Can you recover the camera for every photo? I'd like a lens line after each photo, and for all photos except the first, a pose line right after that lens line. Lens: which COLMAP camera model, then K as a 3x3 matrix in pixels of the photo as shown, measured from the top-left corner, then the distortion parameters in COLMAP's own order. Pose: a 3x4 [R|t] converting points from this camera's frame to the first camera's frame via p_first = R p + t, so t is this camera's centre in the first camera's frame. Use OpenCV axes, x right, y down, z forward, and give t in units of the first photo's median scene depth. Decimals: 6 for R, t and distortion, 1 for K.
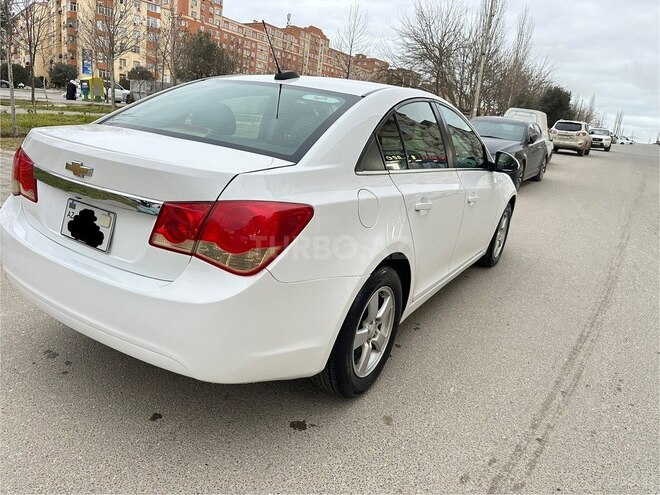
lens RADIAL K [[465.7, 0, 334.6], [0, 465.7, 245.3], [0, 0, 1]] dist [0.034976, -0.039892]
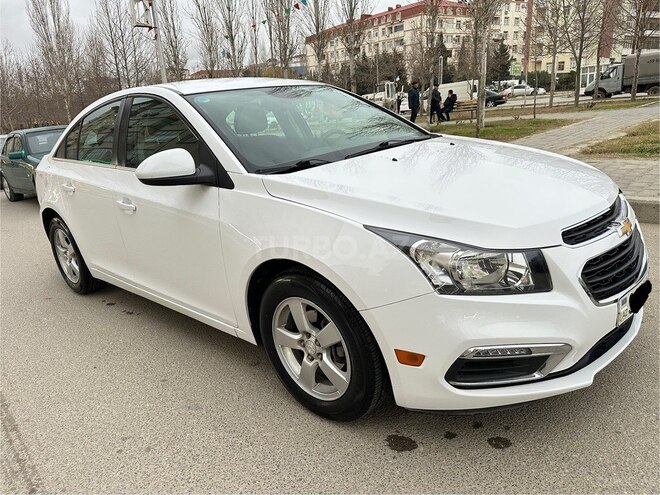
lens RADIAL K [[465.7, 0, 328.7], [0, 465.7, 253.3], [0, 0, 1]] dist [0.034976, -0.039892]
pose [[-0.209535, 0.213499, -0.954208, 0.420256], [-0.195475, 0.947026, 0.254816, -0.122409], [0.958063, 0.239917, -0.156702, 0.610226]]
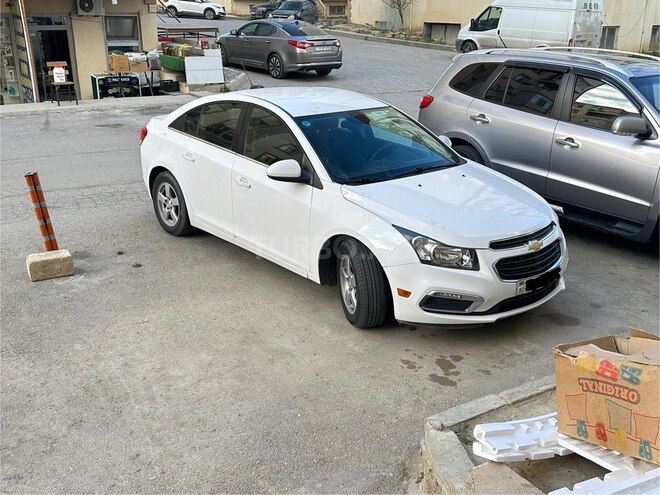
lens RADIAL K [[695.7, 0, 326.9], [0, 695.7, 249.0], [0, 0, 1]] dist [0.084257, 0.000000]
pose [[-0.303819, 0.211634, -0.928927, 0.800905], [-0.311889, 0.899198, 0.306869, -0.233485], [0.900233, 0.382955, -0.207187, 0.672525]]
